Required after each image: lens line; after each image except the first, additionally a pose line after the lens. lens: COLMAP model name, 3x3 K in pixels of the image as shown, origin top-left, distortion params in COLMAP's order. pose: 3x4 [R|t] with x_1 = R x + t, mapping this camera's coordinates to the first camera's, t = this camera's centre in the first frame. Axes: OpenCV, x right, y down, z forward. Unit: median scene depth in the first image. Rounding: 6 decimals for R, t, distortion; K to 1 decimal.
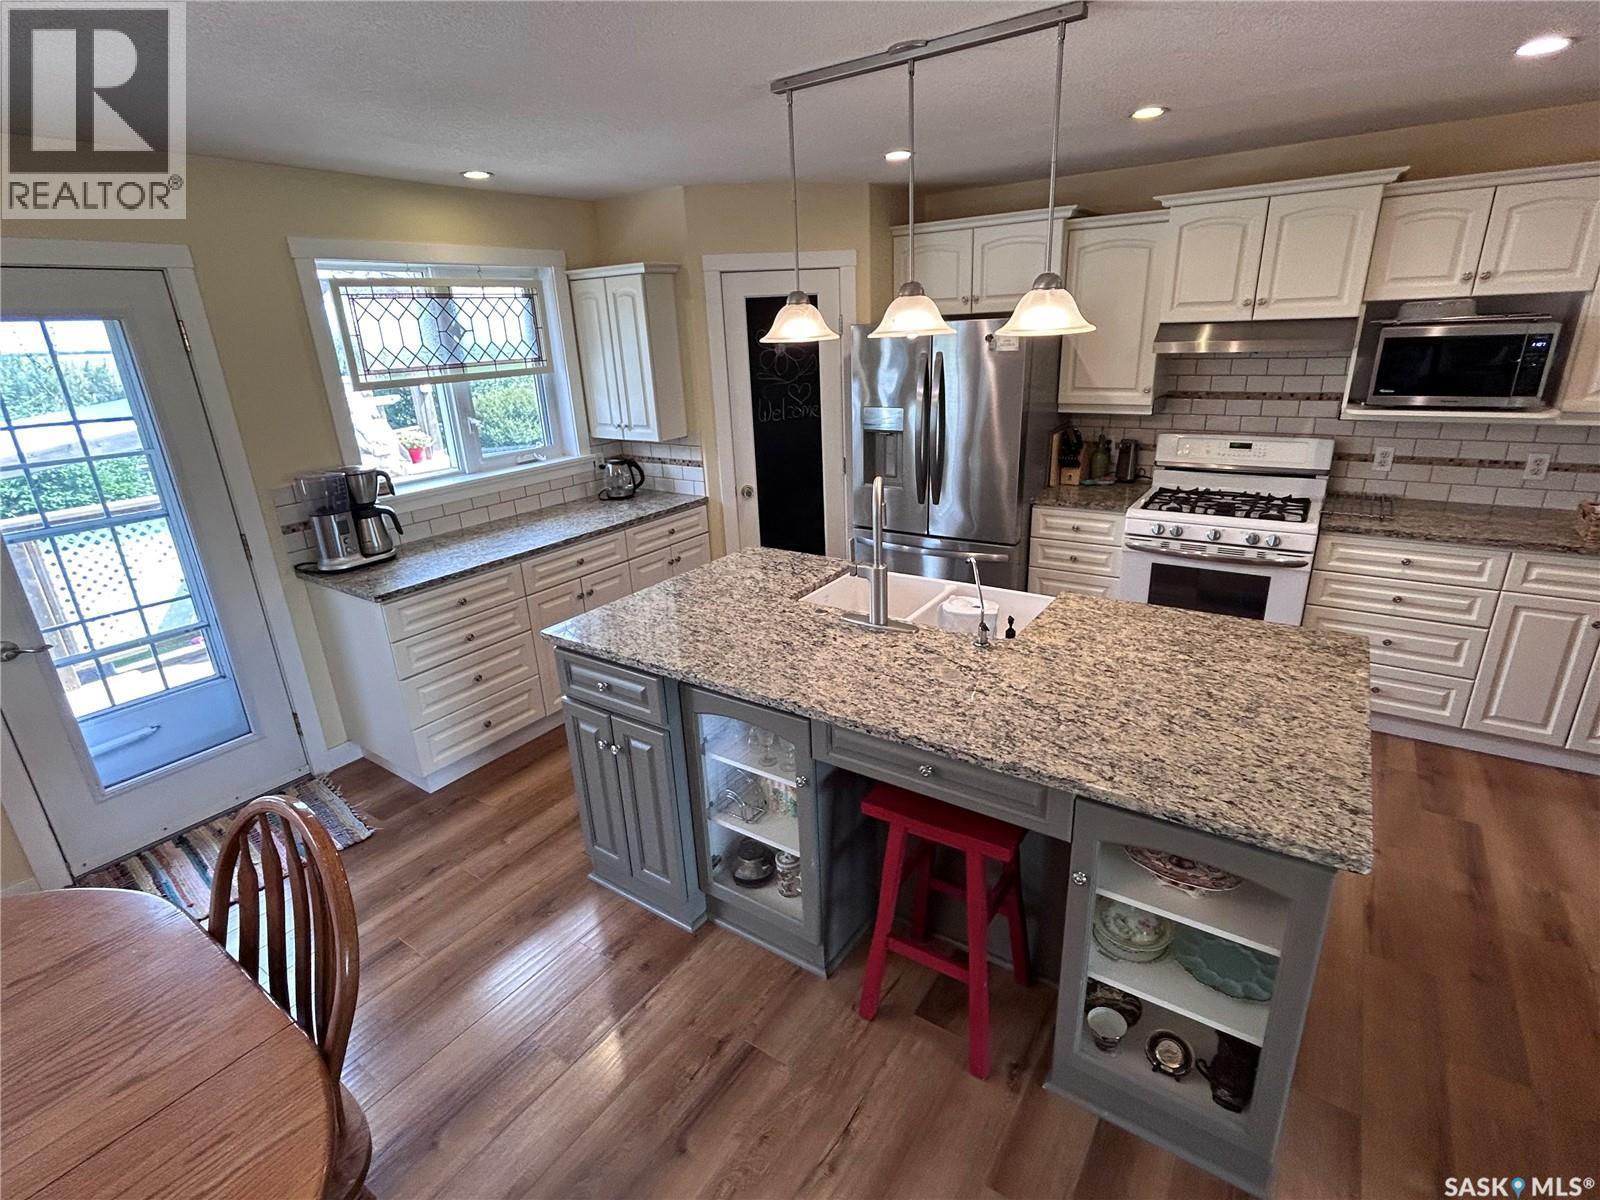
lens RADIAL K [[776.6, 0, 796.0], [0, 776.6, 604.6], [0, 0, 1]] dist [-0.005630, 0.004608]
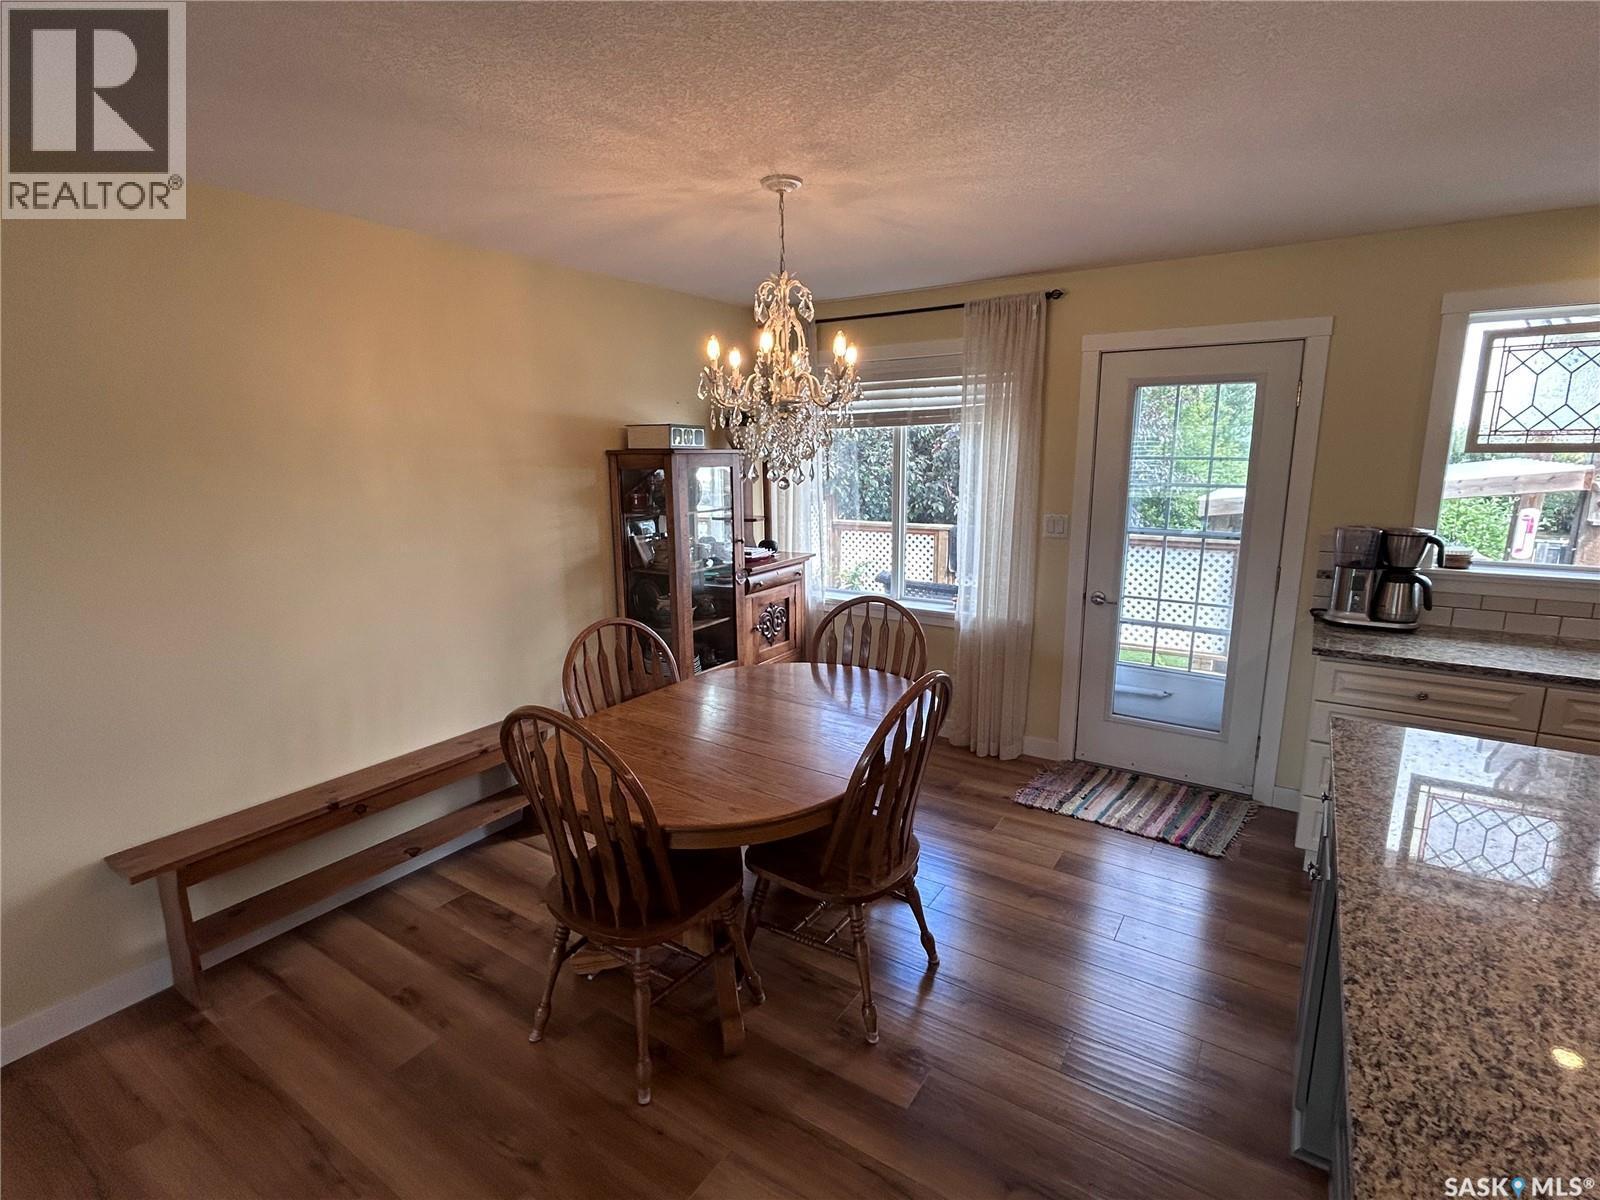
lens RADIAL K [[776.6, 0, 795.7], [0, 776.6, 601.6], [0, 0, 1]] dist [-0.005630, 0.004608]
pose [[0.025497, 0.241074, -0.970172, 0.319088], [-0.330910, 0.917811, 0.219366, -0.051980], [0.943318, 0.315447, 0.103175, 0.213623]]
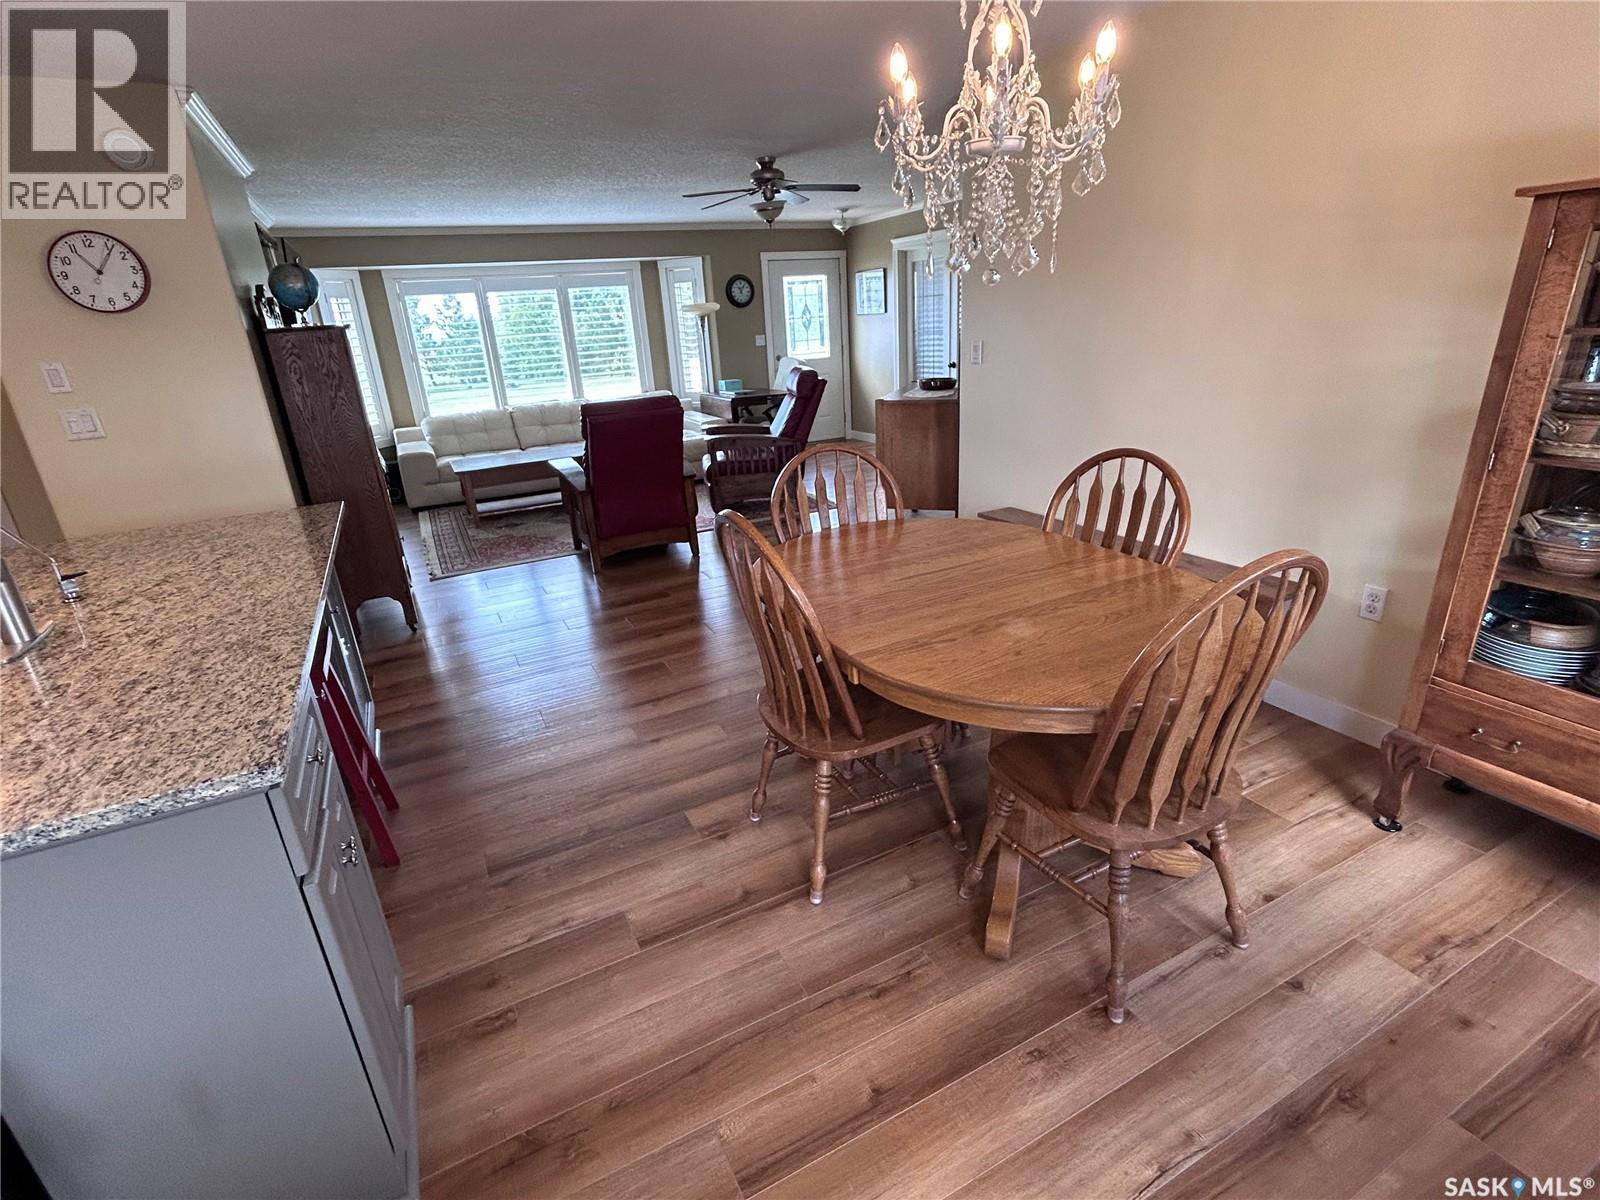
lens RADIAL K [[776.6, 0, 790.9], [0, 776.6, 599.3], [0, 0, 1]] dist [-0.005630, 0.004608]
pose [[-0.873197, -0.073580, 0.481781, -0.556278], [0.254075, 0.774854, 0.578832, -0.156937], [-0.415901, 0.627843, -0.657906, 0.772107]]
